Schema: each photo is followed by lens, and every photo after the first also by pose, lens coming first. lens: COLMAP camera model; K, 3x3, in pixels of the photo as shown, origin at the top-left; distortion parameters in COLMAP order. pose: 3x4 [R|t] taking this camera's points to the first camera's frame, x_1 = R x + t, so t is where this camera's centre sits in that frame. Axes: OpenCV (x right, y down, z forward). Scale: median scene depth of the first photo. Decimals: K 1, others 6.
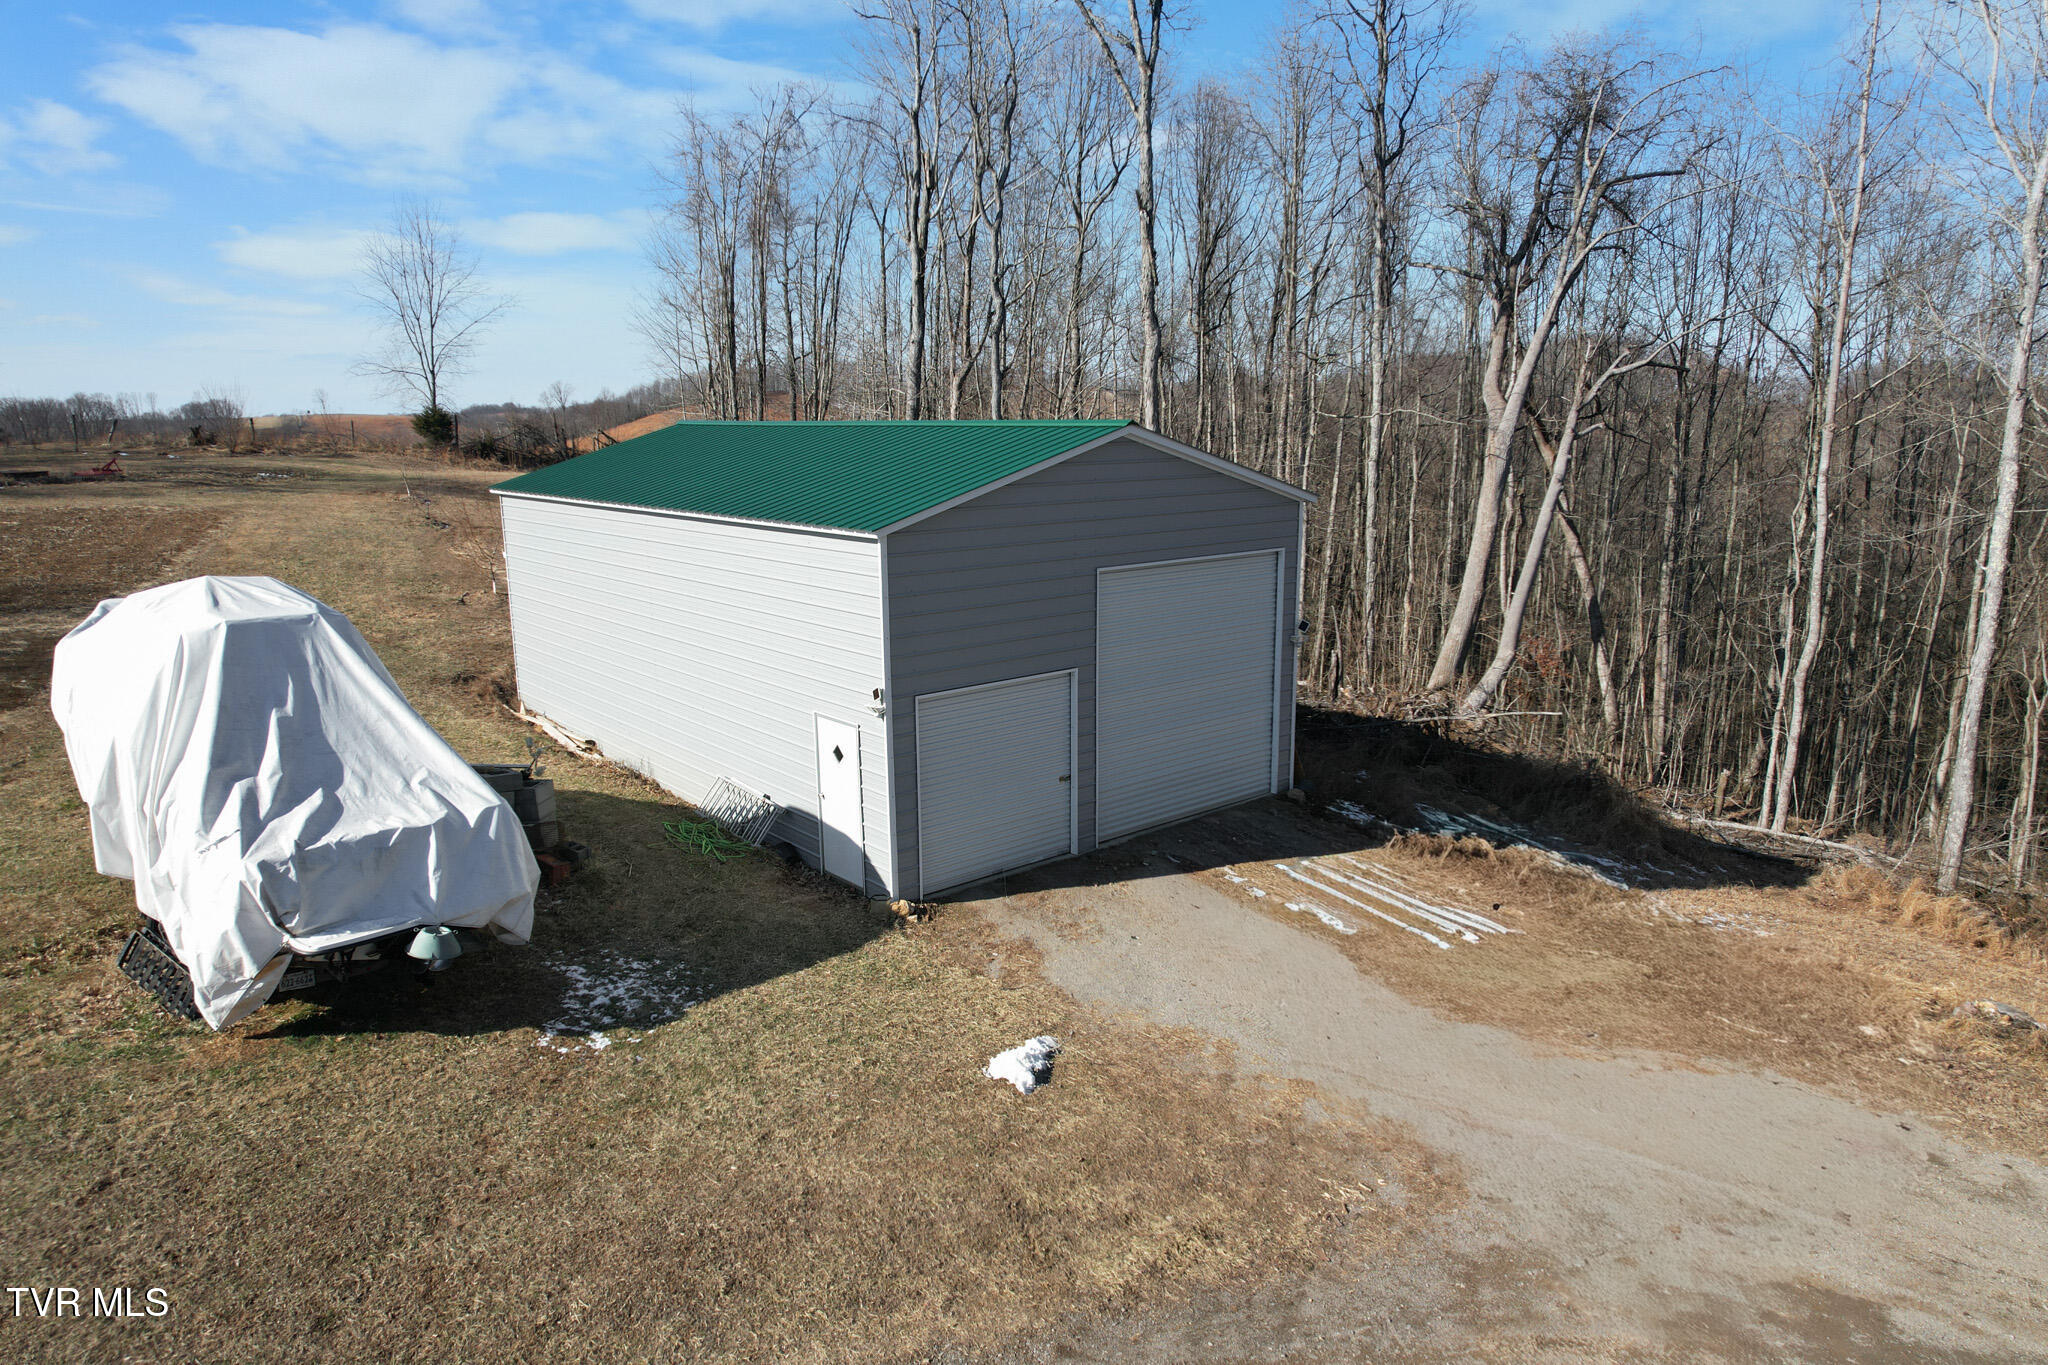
lens RADIAL K [[1302.7, 0, 1038.8], [0, 1302.7, 686.4], [0, 0, 1]] dist [-0.070886, 0.068956]
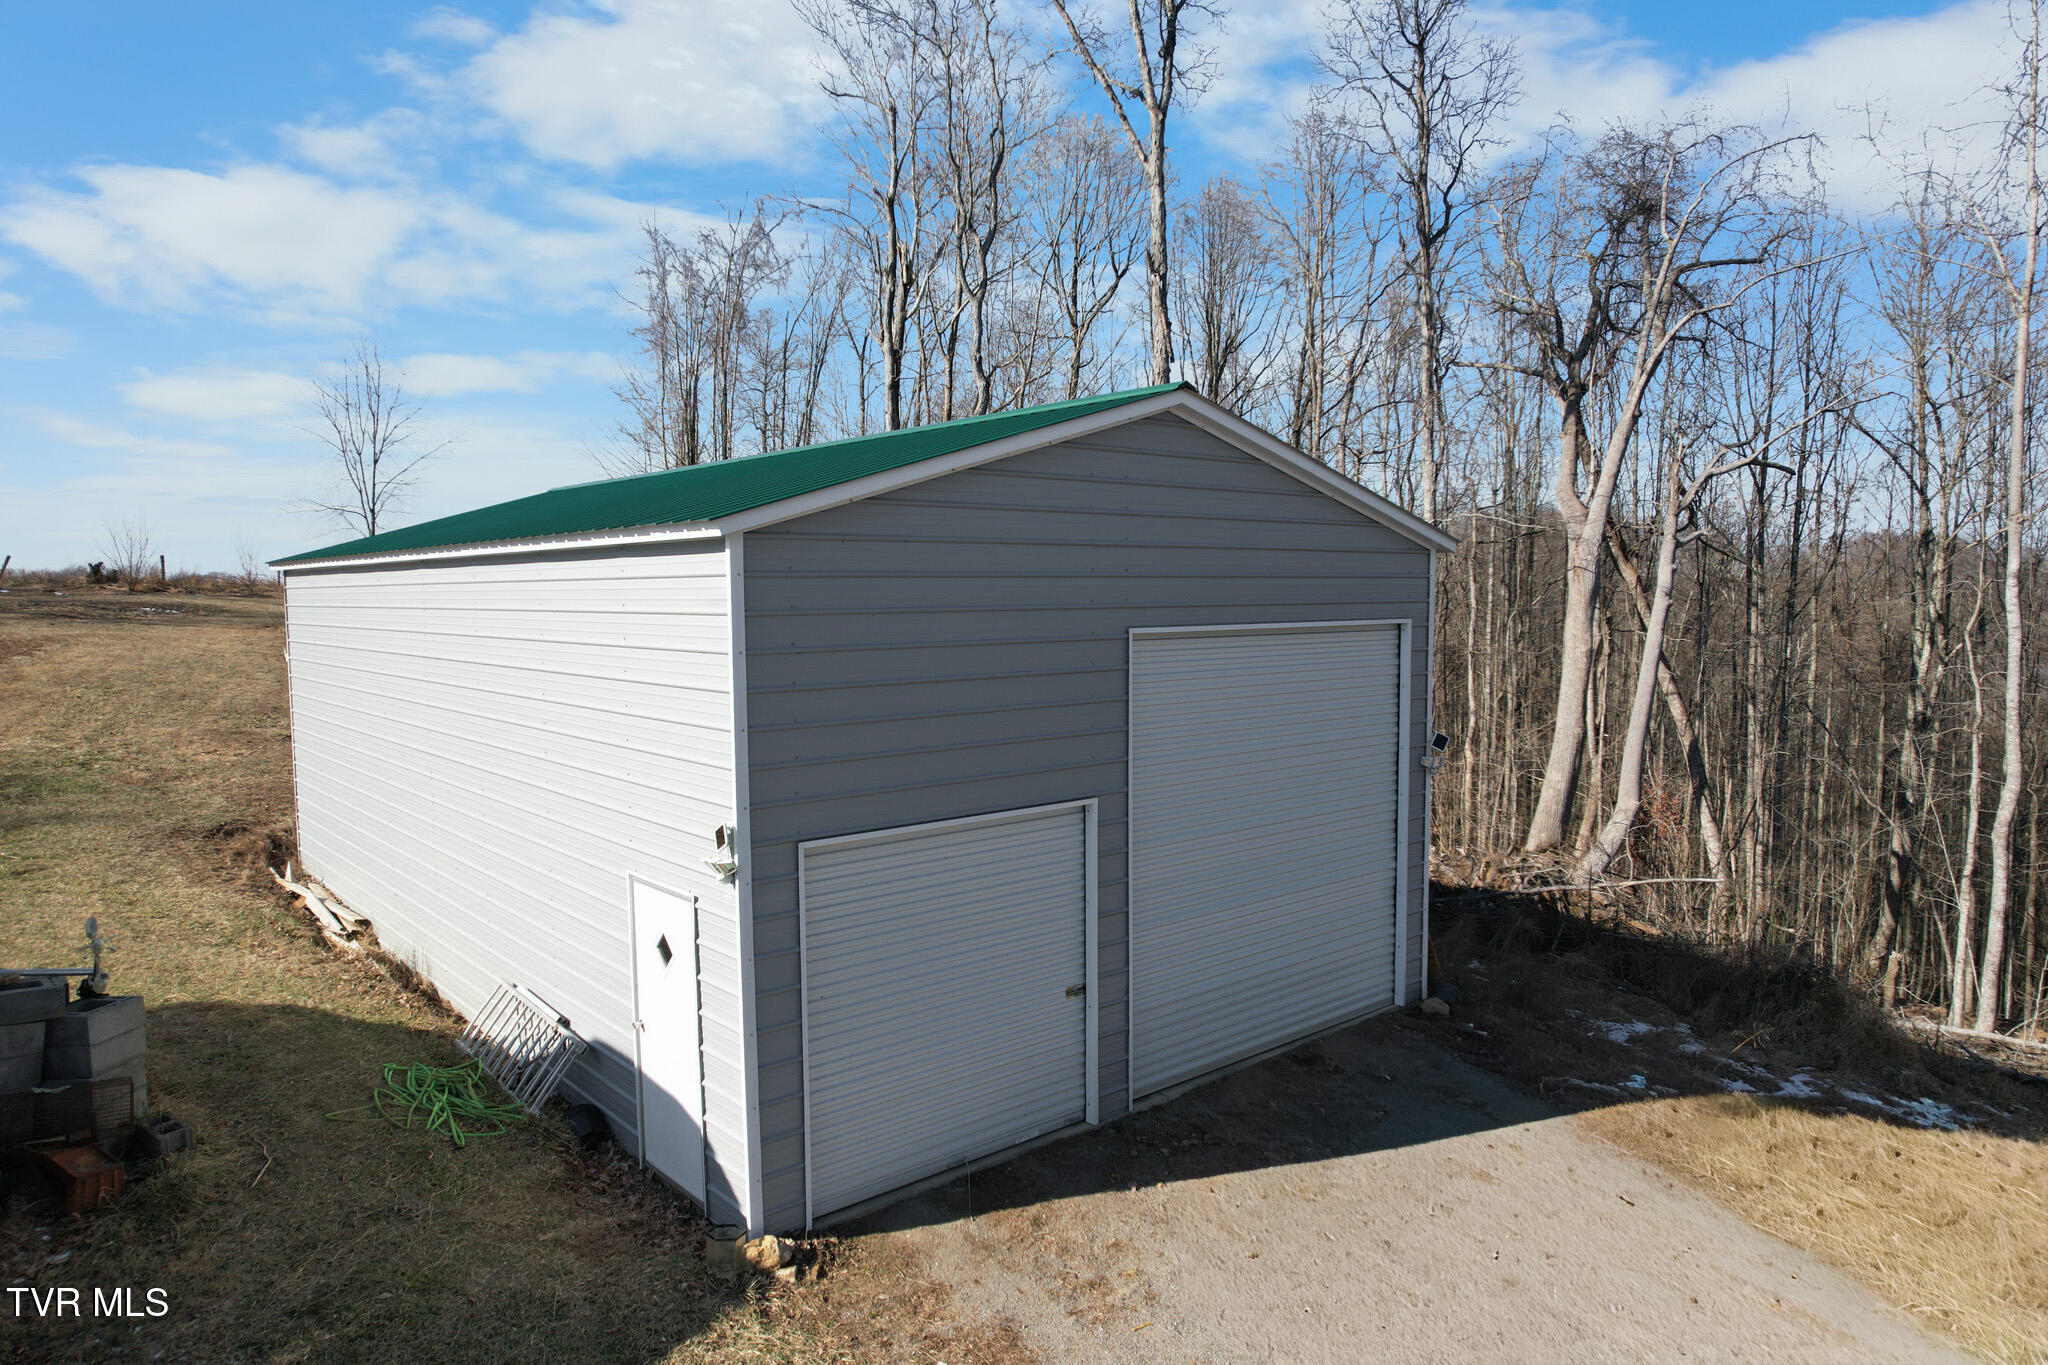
lens RADIAL K [[1302.7, 0, 1038.8], [0, 1302.7, 686.4], [0, 0, 1]] dist [-0.070886, 0.068956]
pose [[0.999977, -0.000209, 0.006784, -0.000103], [0.001109, 0.991117, -0.132988, 0.006763], [-0.006696, 0.132993, 0.991094, 0.207833]]
